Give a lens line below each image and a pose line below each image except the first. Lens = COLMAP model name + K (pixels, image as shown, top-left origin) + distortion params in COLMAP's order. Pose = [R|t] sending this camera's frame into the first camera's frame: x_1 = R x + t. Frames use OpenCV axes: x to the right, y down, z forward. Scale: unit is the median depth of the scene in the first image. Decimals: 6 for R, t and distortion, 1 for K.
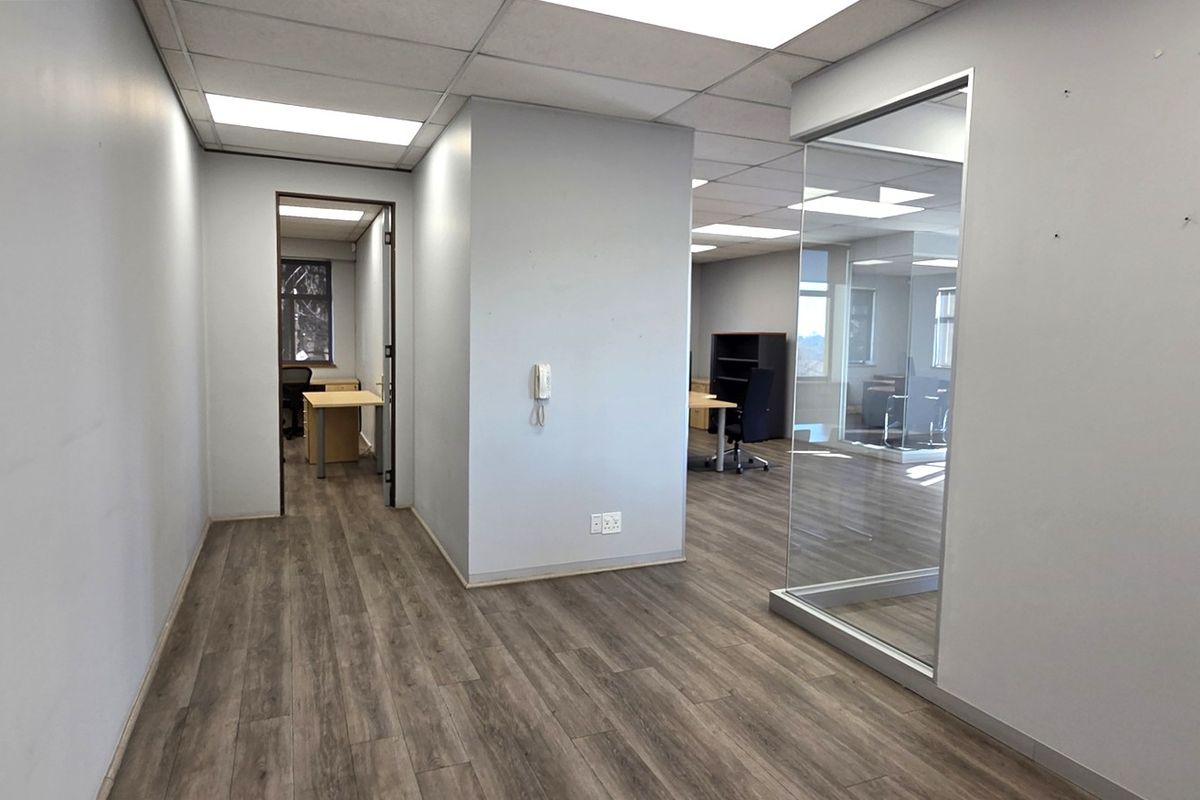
lens RADIAL K [[716.3, 0, 597.9], [0, 716.3, 395.9], [0, 0, 1]] dist [-0.002667, 0.000260]
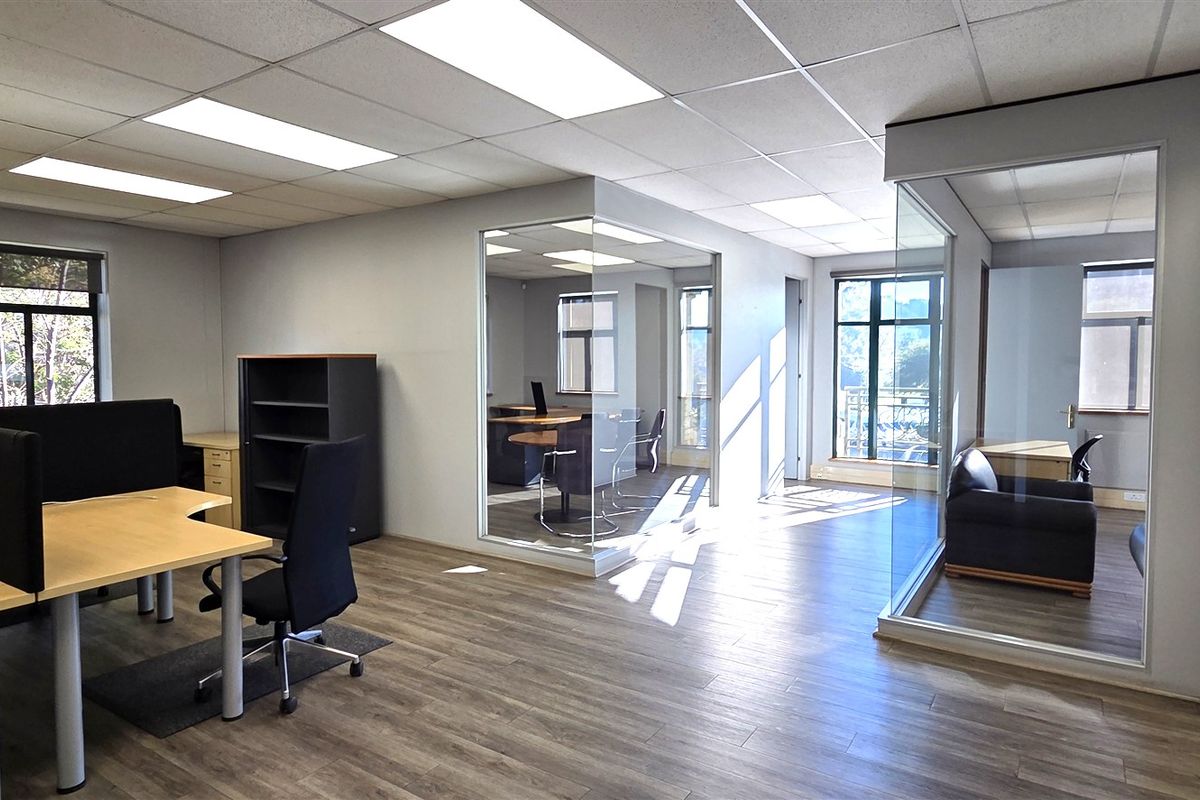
lens RADIAL K [[716.3, 0, 597.5], [0, 716.3, 393.8], [0, 0, 1]] dist [-0.002667, 0.000260]
pose [[0.841590, -0.045314, 0.538212, 0.101136], [0.059583, 0.998182, -0.009128, -0.040165], [-0.536820, 0.039750, 0.842760, 0.418887]]
